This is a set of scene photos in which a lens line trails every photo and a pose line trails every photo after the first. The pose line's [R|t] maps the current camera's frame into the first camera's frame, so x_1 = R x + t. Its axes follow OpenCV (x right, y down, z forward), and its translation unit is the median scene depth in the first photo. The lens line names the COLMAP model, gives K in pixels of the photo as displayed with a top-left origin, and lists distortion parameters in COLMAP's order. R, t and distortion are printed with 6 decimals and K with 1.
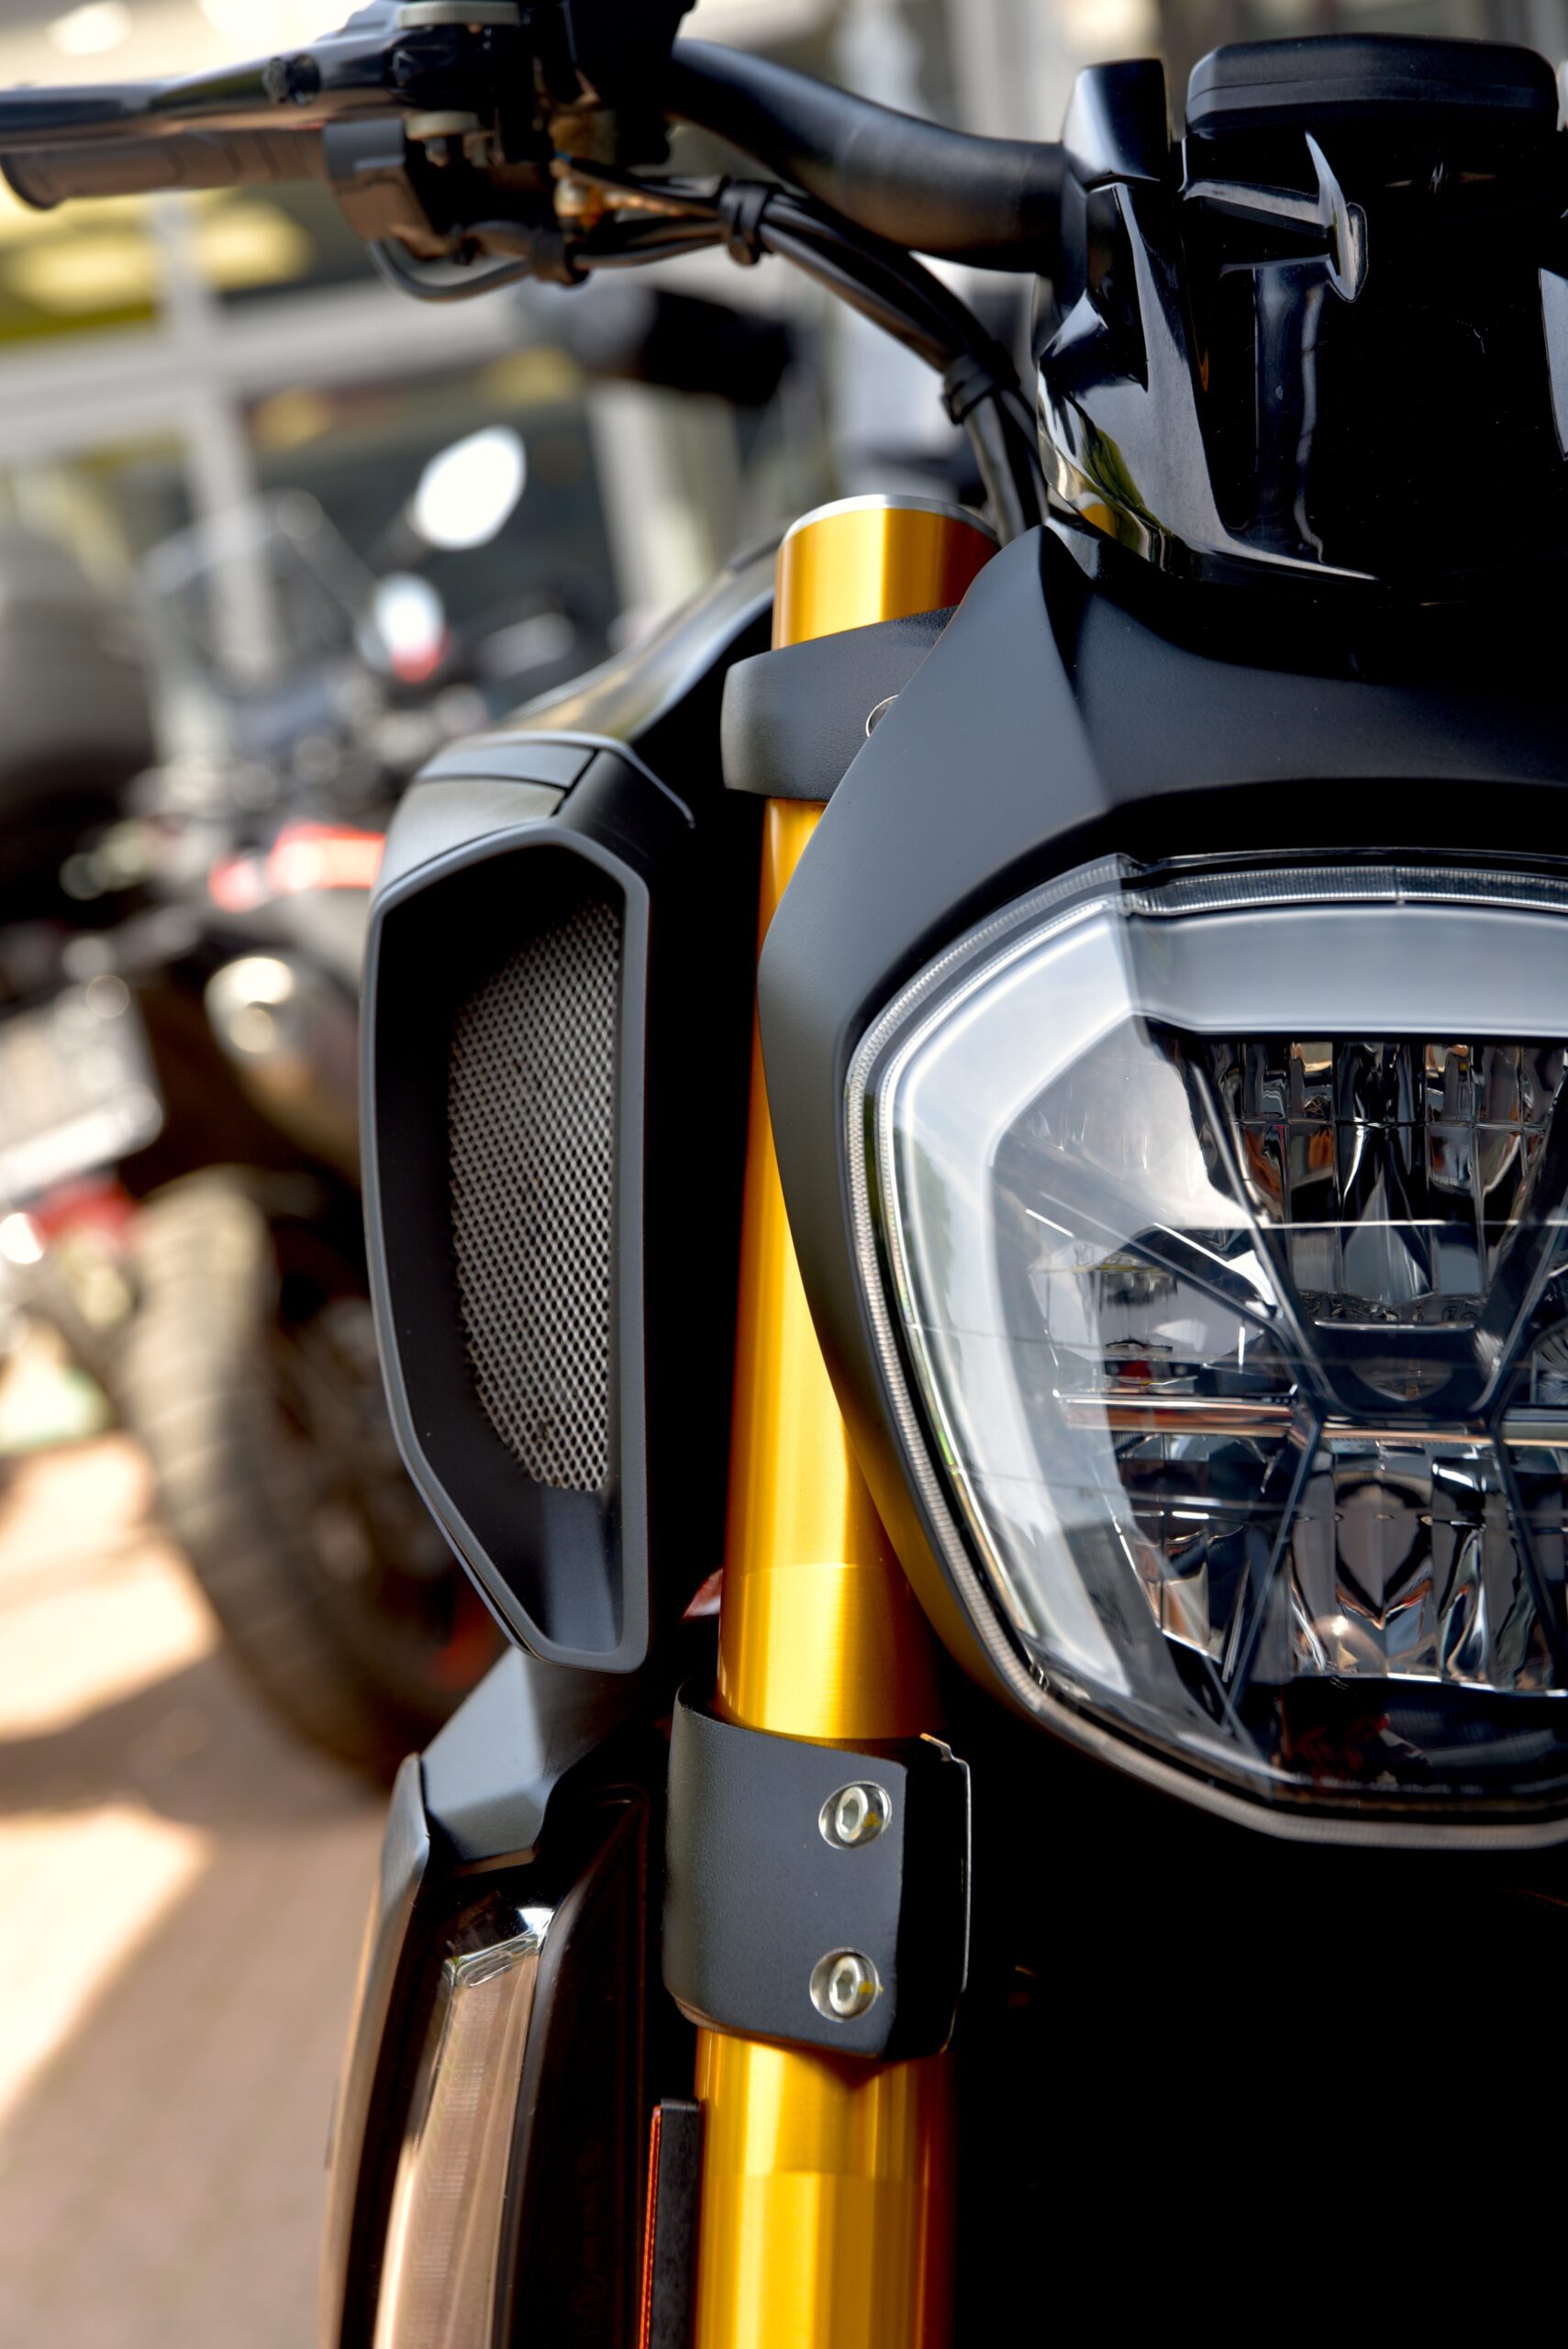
lens RADIAL K [[4444.3, 0, 784.0], [0, 4444.3, 1174.5], [0, 0, 1]] dist [0.220734, 0.149634]
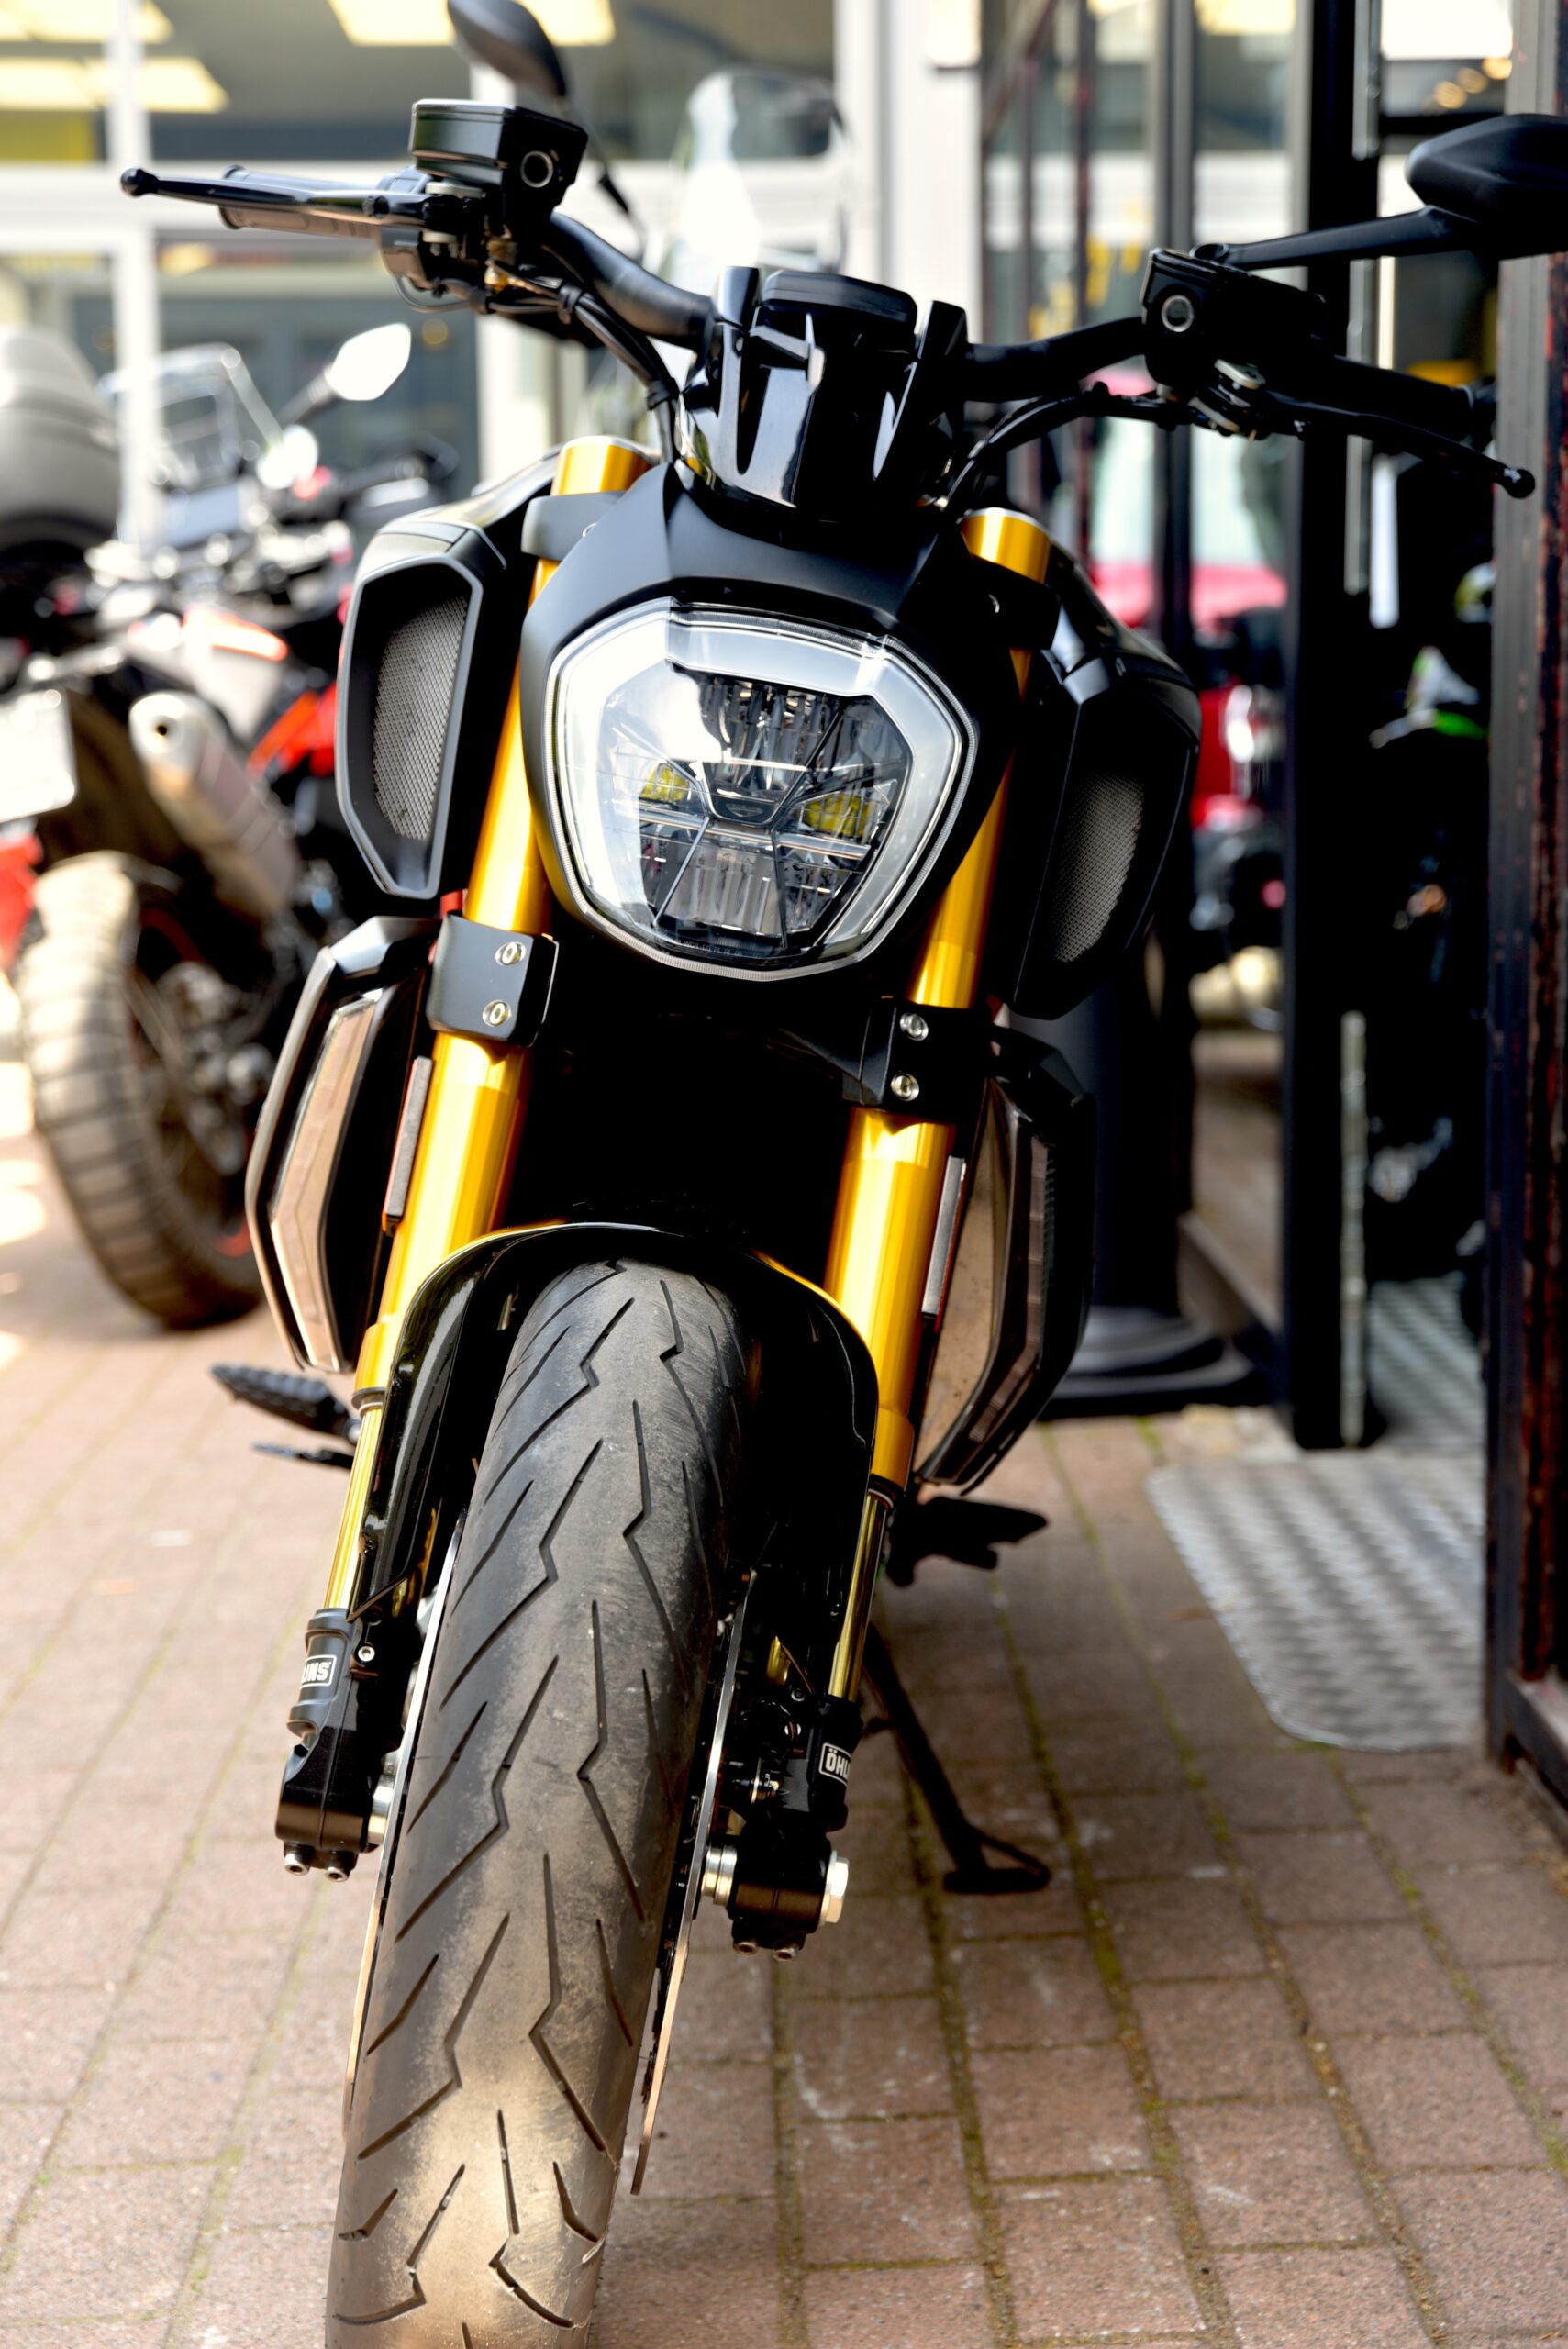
lens RADIAL K [[4122.3, 0, 784.0], [0, 4122.3, 1174.5], [0, 0, 1]] dist [0.232182, -0.030984]
pose [[0.986317, 0.152133, 0.063519, 0.031979], [-0.153984, 0.987749, 0.025313, 0.150052], [-0.058890, -0.034748, 0.997660, -1.117384]]
